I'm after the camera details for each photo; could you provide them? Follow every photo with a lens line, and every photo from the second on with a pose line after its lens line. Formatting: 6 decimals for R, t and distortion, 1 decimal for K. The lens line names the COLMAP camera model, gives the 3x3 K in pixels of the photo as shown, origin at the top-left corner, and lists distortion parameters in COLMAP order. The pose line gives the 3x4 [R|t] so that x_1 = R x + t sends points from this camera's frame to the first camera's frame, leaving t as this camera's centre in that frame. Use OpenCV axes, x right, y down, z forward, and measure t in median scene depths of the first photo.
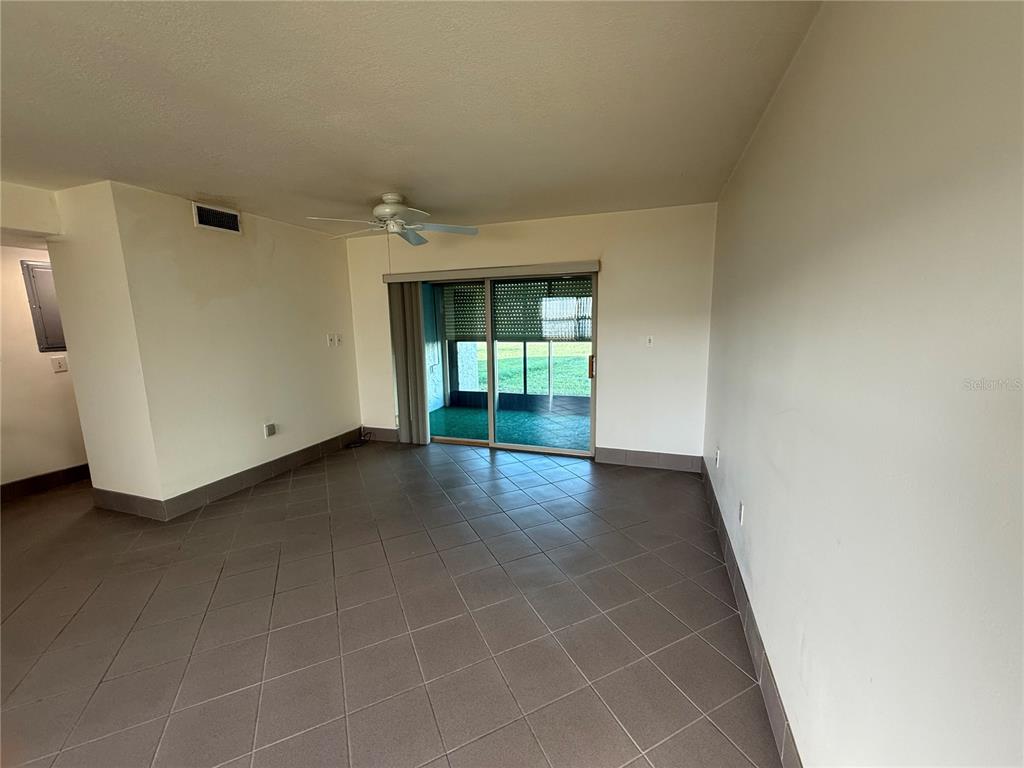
lens RADIAL K [[409.5, 0, 512.0], [0, 409.5, 384.0], [0, 0, 1]] dist [0.000916, 0.000063]
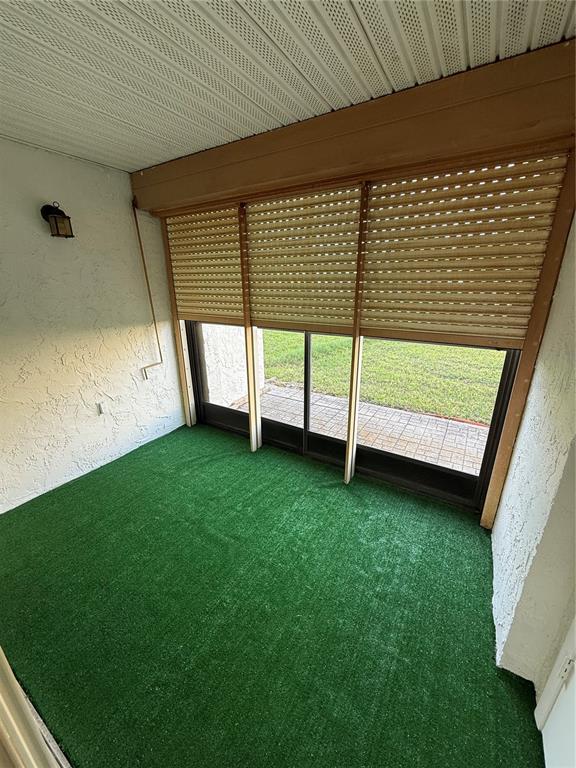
lens RADIAL K [[307.1, 0, 288.0], [0, 307.1, 384.0], [0, 0, 1]] dist [0.000916, 0.000063]
pose [[0.976122, 0.078339, -0.202604, 0.083167], [-0.042858, 0.983826, 0.173922, -0.100552], [0.212952, -0.161086, 0.963692, 0.602197]]
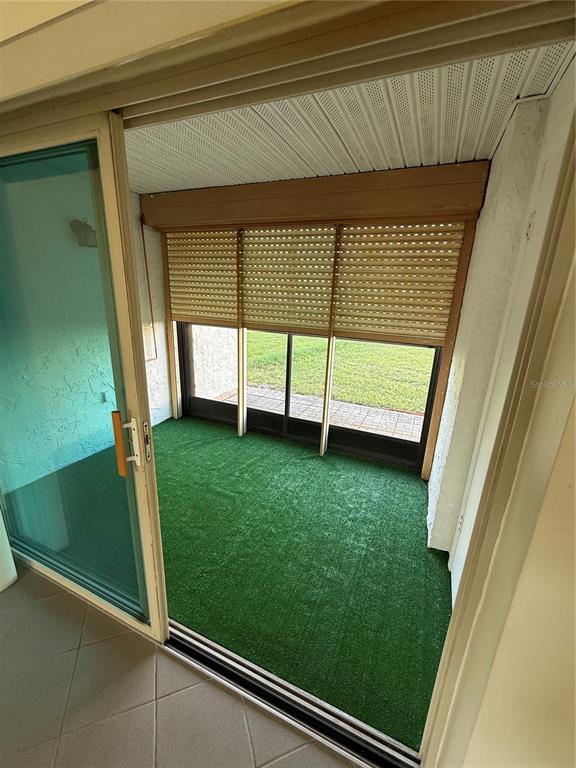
lens RADIAL K [[322.0, 0, 288.0], [0, 322.0, 384.0], [0, 0, 1]] dist [-0.000712, -0.000106]
pose [[0.994970, 0.076710, -0.064417, 0.061179], [-0.067987, 0.989425, 0.128125, -0.086599], [0.073564, -0.123101, 0.989664, 0.497856]]
